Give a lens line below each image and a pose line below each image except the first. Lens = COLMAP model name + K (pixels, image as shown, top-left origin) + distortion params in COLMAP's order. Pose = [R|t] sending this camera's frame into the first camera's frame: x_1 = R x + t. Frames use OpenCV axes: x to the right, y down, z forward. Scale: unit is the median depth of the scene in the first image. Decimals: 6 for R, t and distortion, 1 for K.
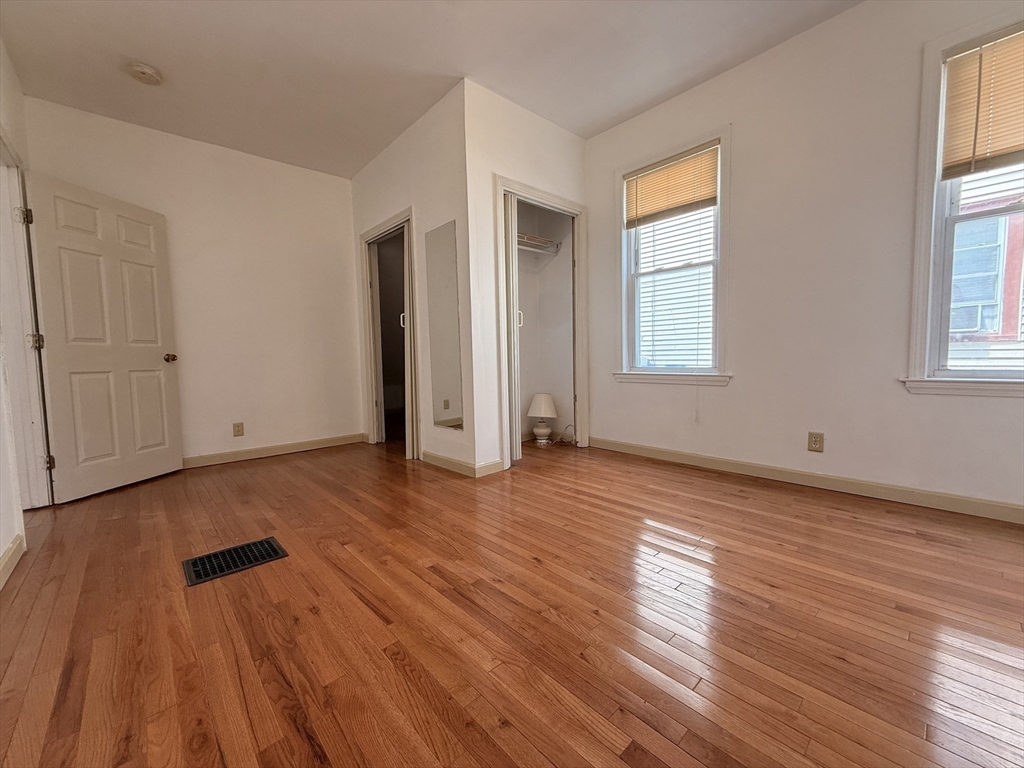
lens RADIAL K [[411.7, 0, 509.5], [0, 411.7, 385.4], [0, 0, 1]] dist [-0.001323, 0.000824]
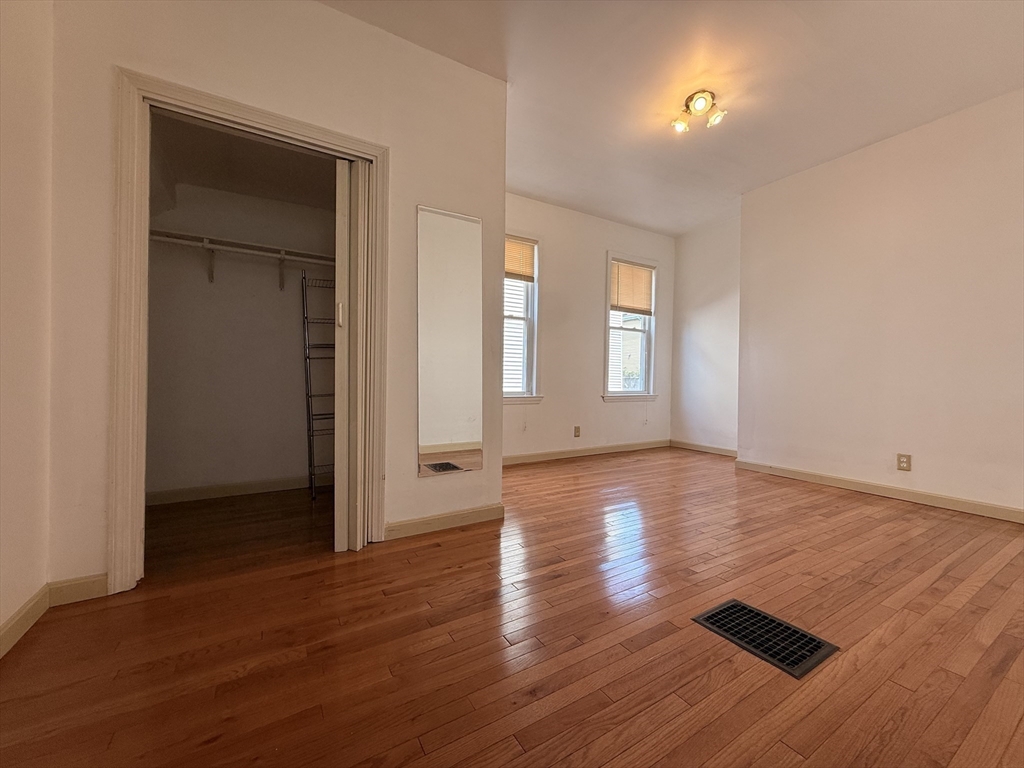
lens RADIAL K [[411.7, 0, 510.5], [0, 411.7, 382.4], [0, 0, 1]] dist [-0.001323, 0.000824]
pose [[0.191319, 0.016026, 0.981397, -1.196138], [0.055165, 0.998111, -0.027053, -0.050092], [-0.979976, 0.059315, 0.190073, 1.004525]]
